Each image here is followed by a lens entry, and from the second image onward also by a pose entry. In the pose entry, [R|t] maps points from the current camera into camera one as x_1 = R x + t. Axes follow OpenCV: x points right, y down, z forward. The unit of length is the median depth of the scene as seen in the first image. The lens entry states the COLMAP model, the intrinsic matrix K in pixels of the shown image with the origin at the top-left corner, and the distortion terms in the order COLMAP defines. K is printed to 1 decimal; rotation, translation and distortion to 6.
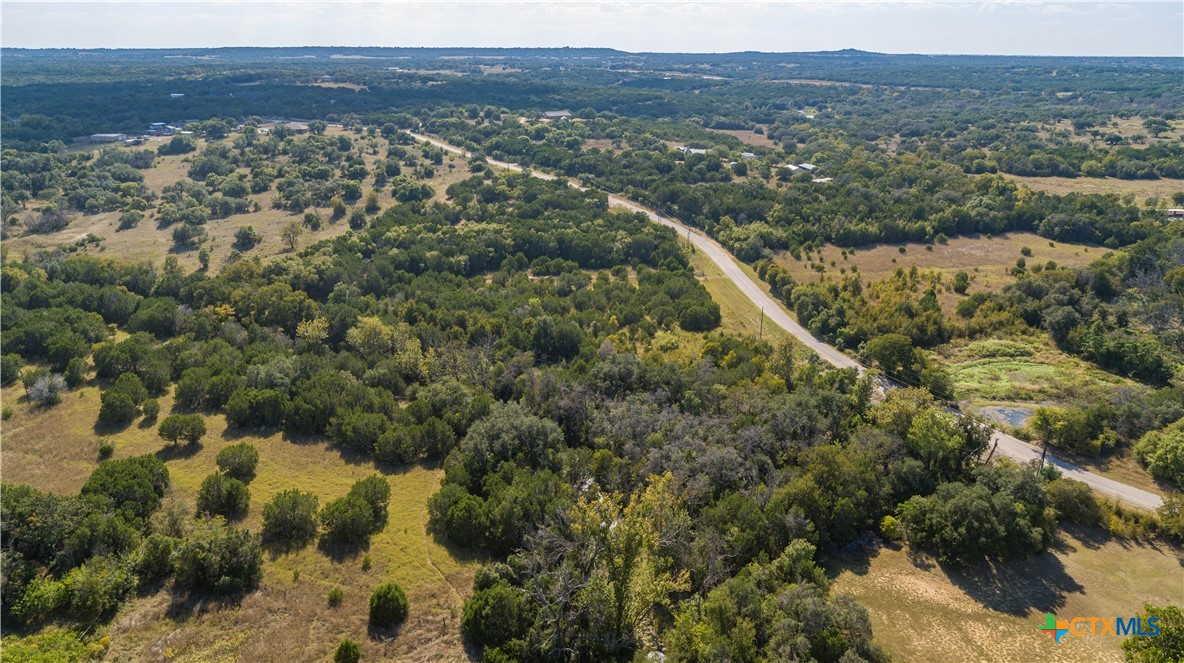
lens RADIAL K [[812.3, 0, 592.0], [0, 812.3, 331.5], [0, 0, 1]] dist [-0.000163, -0.001765]
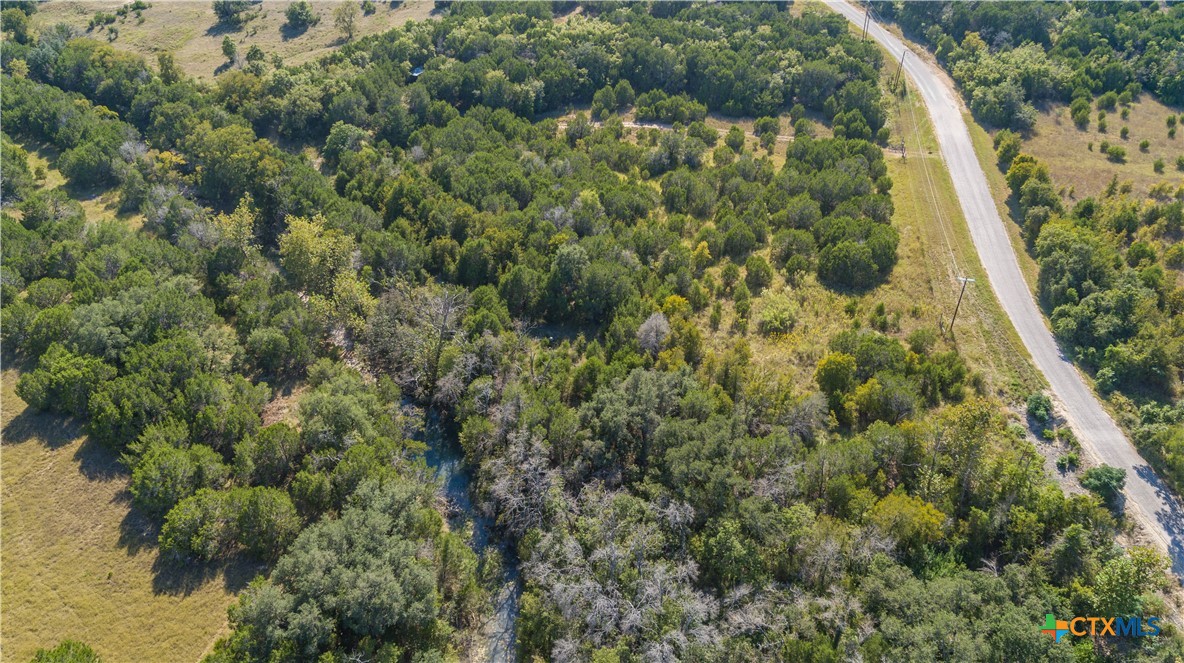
lens RADIAL K [[812.3, 0, 592.0], [0, 812.3, 331.5], [0, 0, 1]] dist [-0.000163, -0.001765]
pose [[0.956166, 0.163485, -0.242937, 0.080540], [-0.081583, 0.945516, 0.315187, -0.107837], [0.281229, -0.281552, 0.917409, 0.314258]]
